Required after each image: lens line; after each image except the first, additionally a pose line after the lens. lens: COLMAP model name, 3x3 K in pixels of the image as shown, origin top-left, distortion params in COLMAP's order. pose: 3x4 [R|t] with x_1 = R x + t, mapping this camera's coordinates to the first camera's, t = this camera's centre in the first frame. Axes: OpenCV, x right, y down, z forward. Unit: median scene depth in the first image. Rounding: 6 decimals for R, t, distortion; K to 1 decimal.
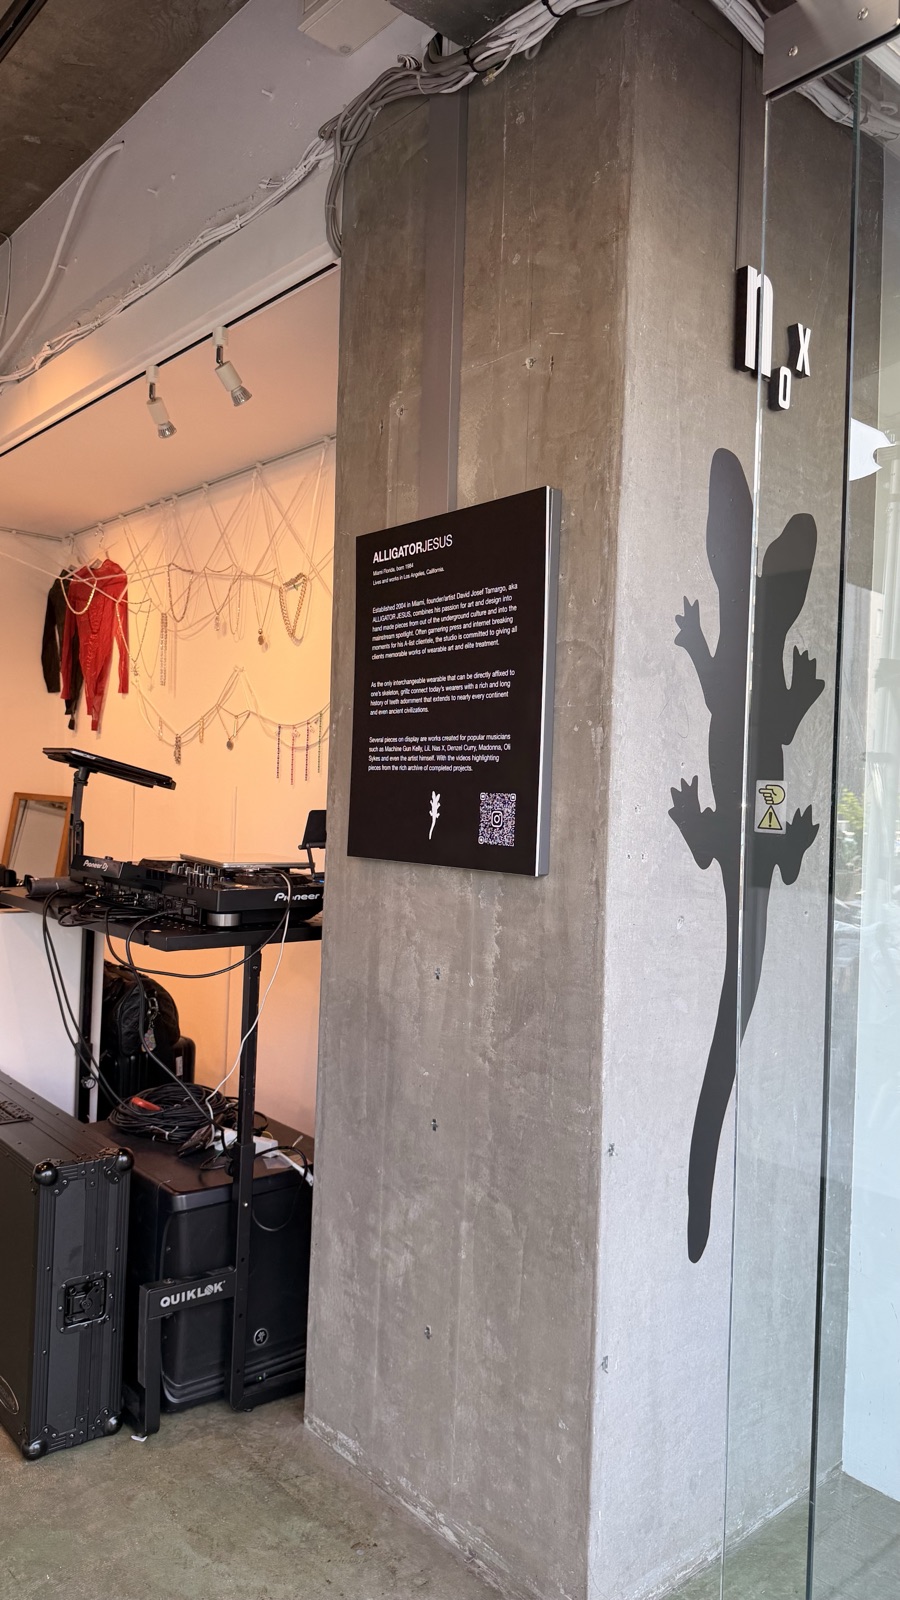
lens RADIAL K [[1132.0, 0, 449.9], [0, 1132.0, 793.4], [0, 0, 1]] dist [0.049242, -0.056543]
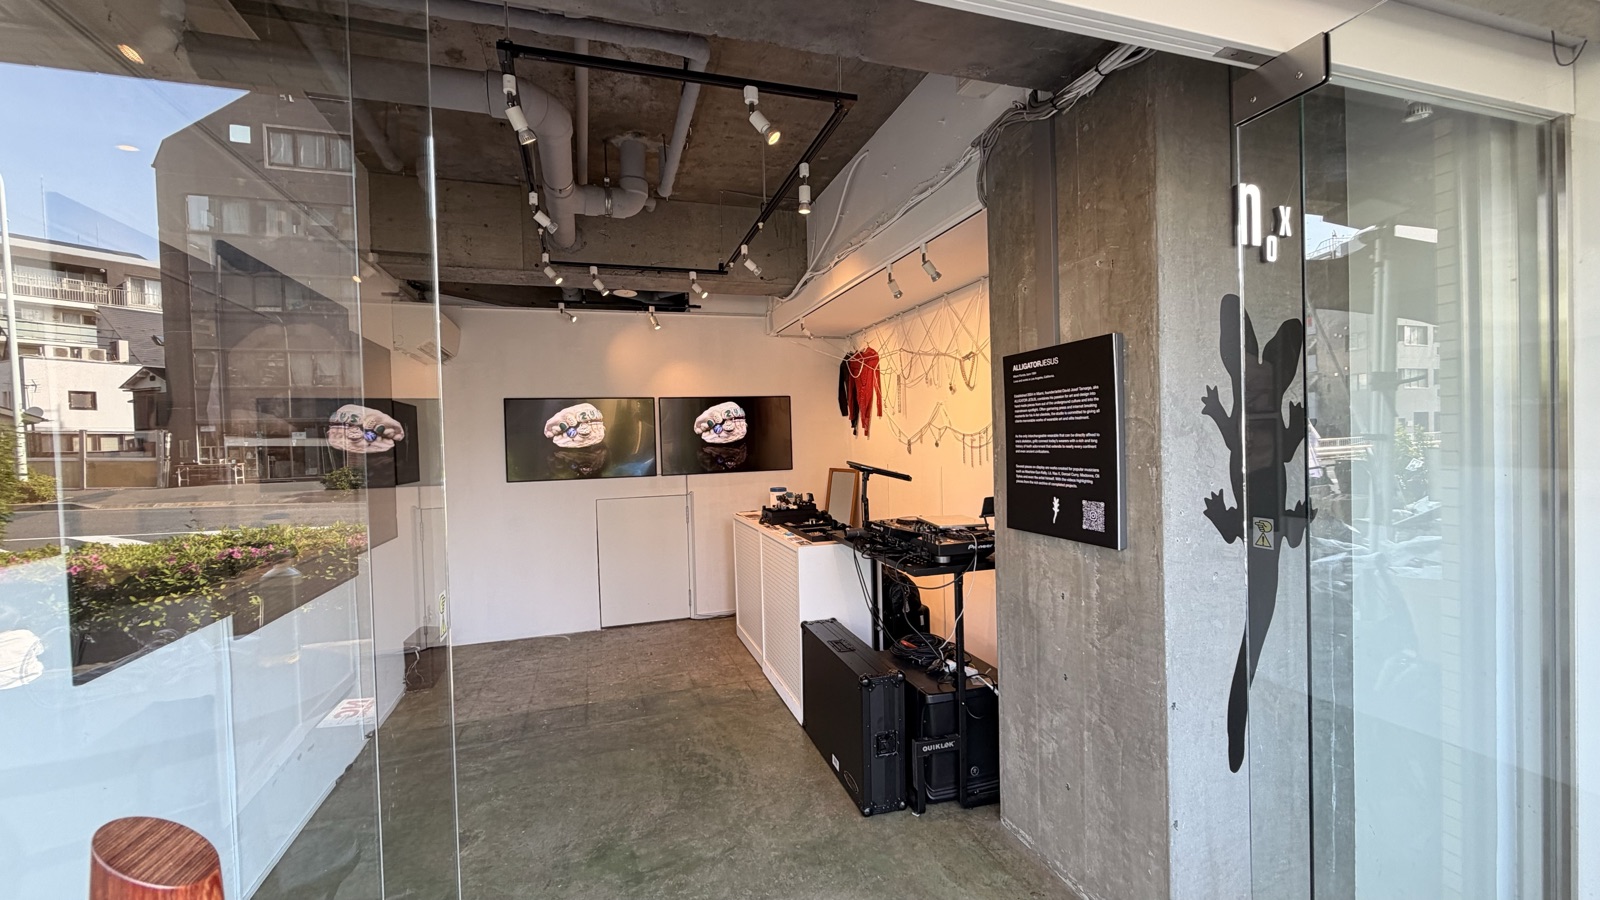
lens RADIAL K [[639.6, 0, 797.5], [0, 639.6, 447.1], [0, 0, 1]] dist [-0.001695, -0.000180]
pose [[0.918761, -0.050844, -0.391526, 0.011826], [0.056710, 0.998385, 0.003426, -0.107958], [0.390719, -0.025351, 0.920161, -0.112446]]
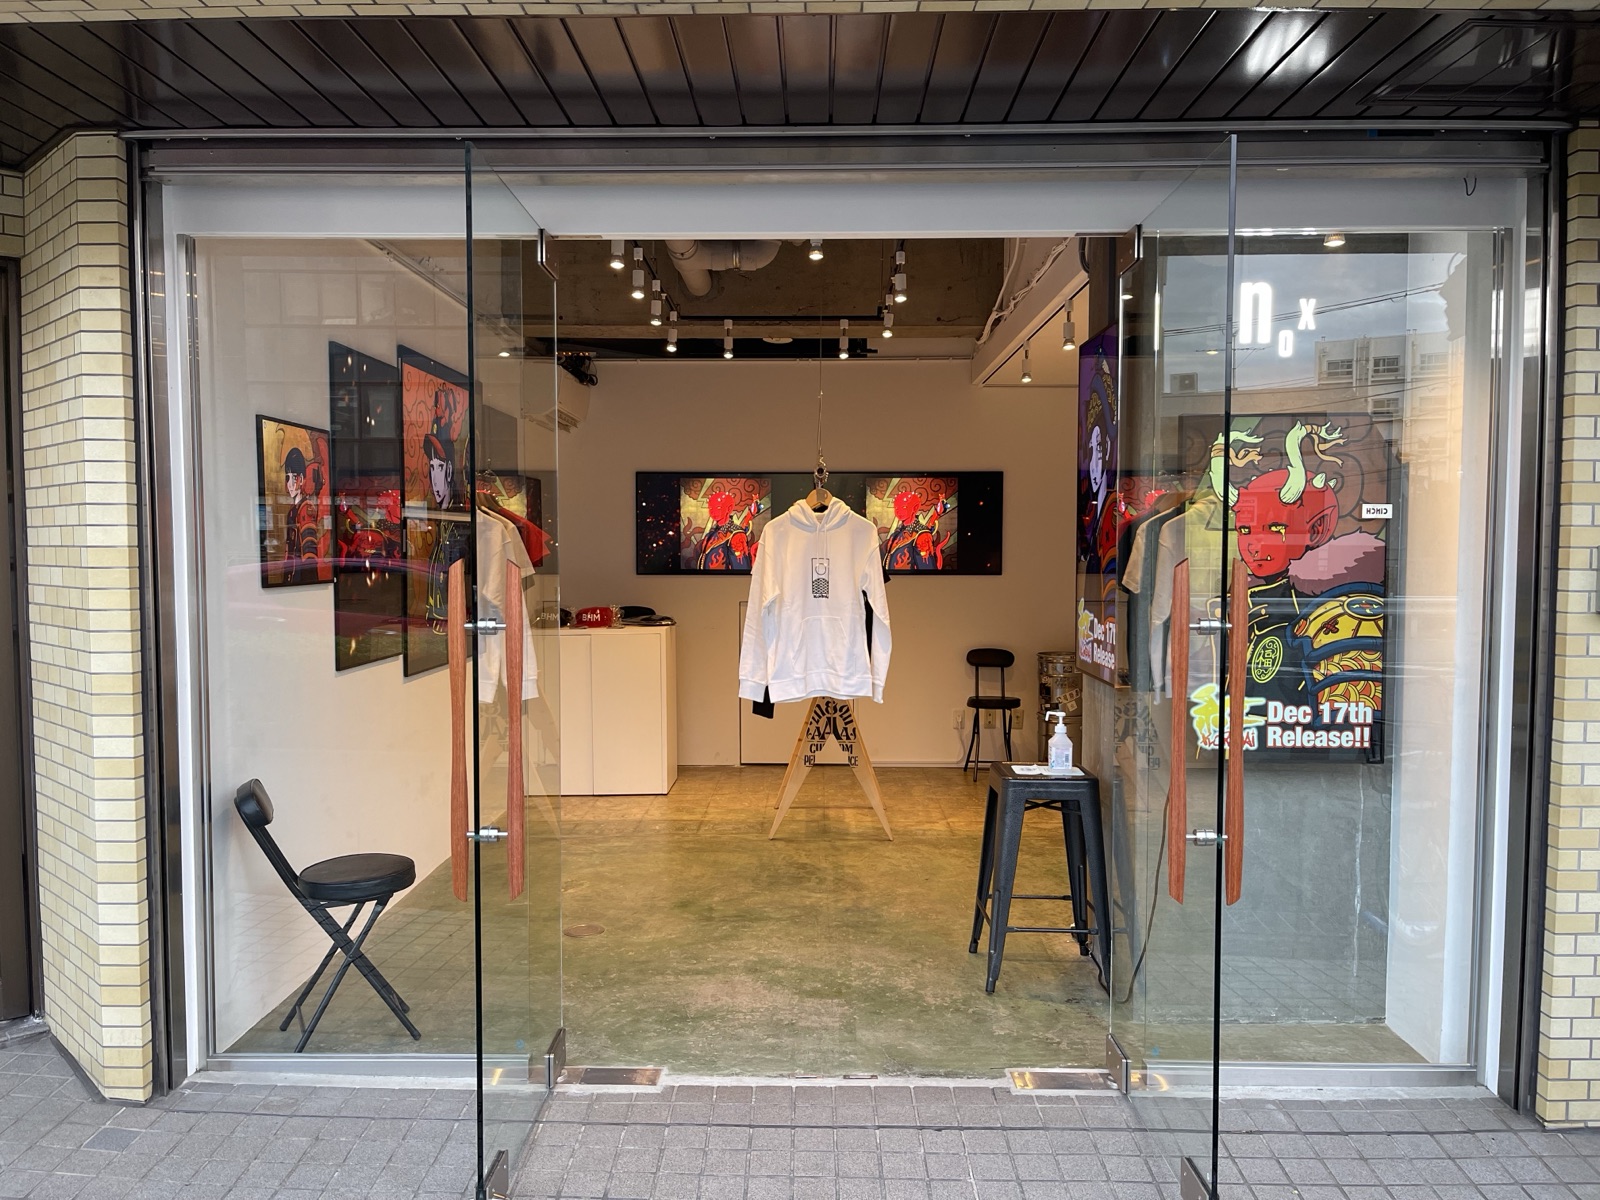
lens RADIAL K [[1200.1, 0, 794.4], [0, 1200.1, 598.2], [0, 0, 1]] dist [0.003289, -0.000476]
pose [[0.746245, -0.001172, -0.665670, 0.884457], [0.025663, 0.999306, 0.027011, -0.047406], [0.665176, -0.037240, 0.745757, -0.763995]]
